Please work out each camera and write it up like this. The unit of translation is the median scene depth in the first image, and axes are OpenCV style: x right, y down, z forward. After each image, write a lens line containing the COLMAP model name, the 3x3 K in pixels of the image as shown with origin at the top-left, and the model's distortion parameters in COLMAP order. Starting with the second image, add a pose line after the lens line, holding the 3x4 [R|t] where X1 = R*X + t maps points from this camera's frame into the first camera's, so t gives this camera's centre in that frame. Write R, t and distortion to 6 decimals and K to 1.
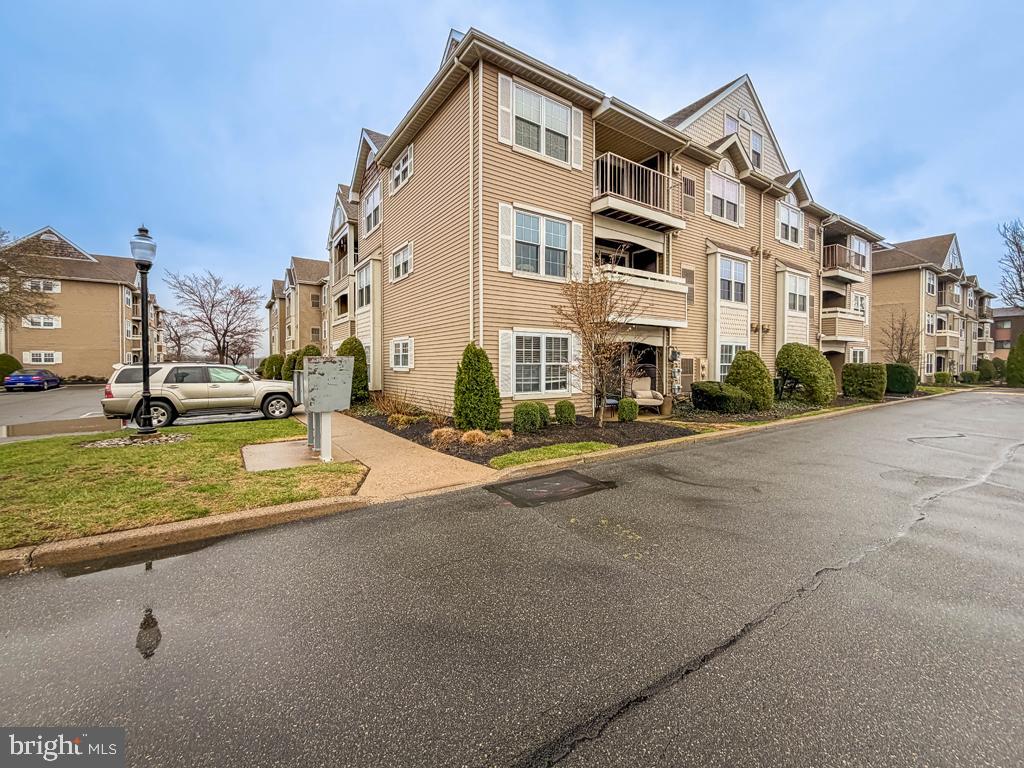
lens RADIAL K [[420.0, 0, 511.0], [0, 420.0, 366.3], [0, 0, 1]] dist [-0.001533, -0.000149]
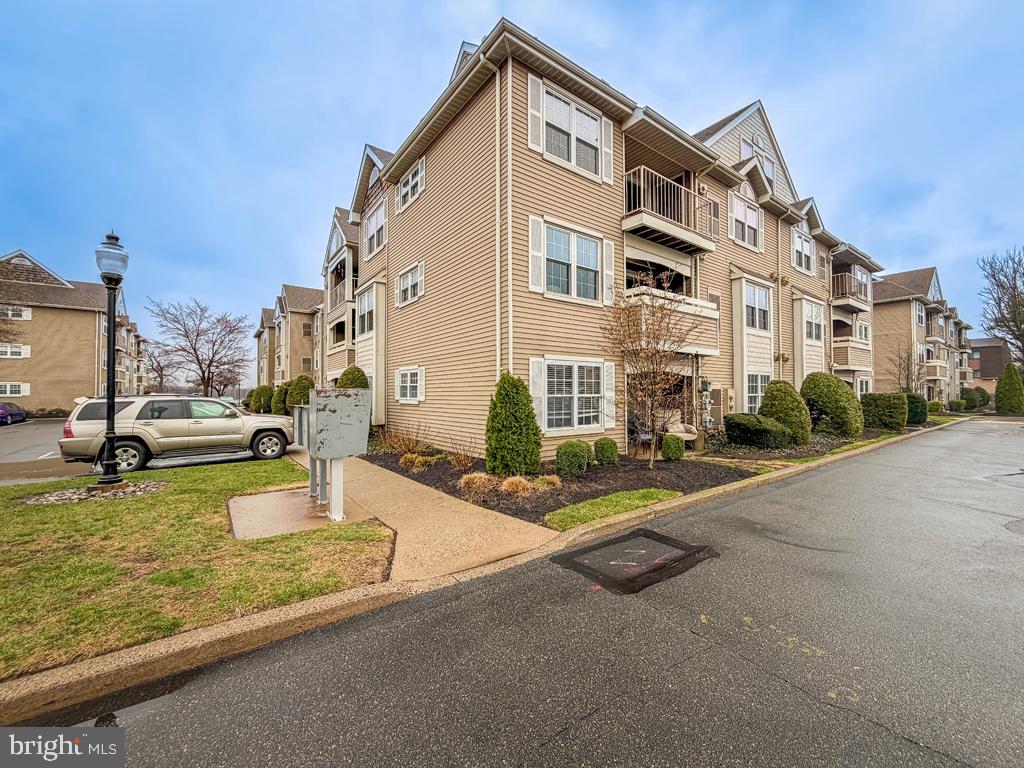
lens RADIAL K [[412.2, 0, 512.6], [0, 412.2, 381.2], [0, 0, 1]] dist [-0.001233, -0.000326]
pose [[0.999351, -0.001996, 0.035978, -0.073297], [0.003299, 0.999339, -0.036199, -0.004385], [-0.035882, 0.036294, 0.998697, 0.107430]]
